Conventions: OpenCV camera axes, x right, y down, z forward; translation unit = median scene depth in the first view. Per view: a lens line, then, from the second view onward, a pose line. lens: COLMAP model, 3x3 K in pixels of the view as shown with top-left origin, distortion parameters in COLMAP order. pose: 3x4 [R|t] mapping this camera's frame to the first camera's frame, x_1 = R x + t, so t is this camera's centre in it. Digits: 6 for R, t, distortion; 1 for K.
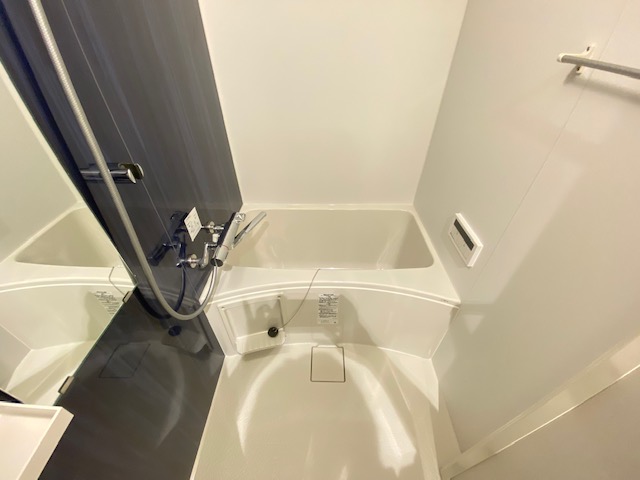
lens RADIAL K [[271.0, 0, 323.9], [0, 271.0, 244.1], [0, 0, 1]] dist [-0.000763, -0.000478]
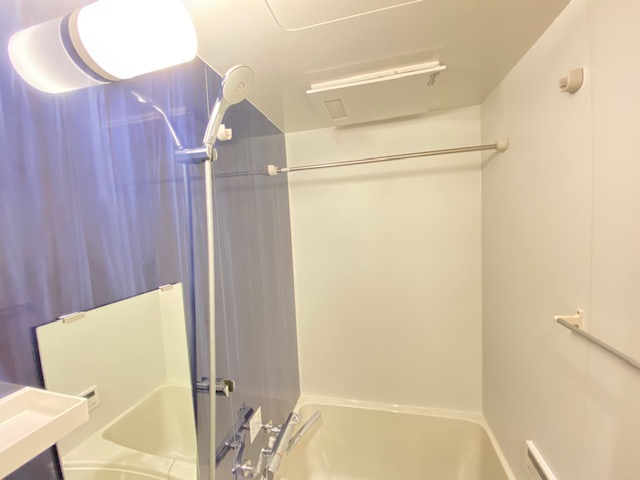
lens RADIAL K [[271.0, 0, 323.9], [0, 271.0, 244.1], [0, 0, 1]] dist [-0.000763, -0.000478]
pose [[0.974745, -0.026508, -0.221741, 0.053265], [-0.107034, 0.816000, -0.568056, -0.070562], [0.195999, 0.577443, 0.792555, -0.236989]]
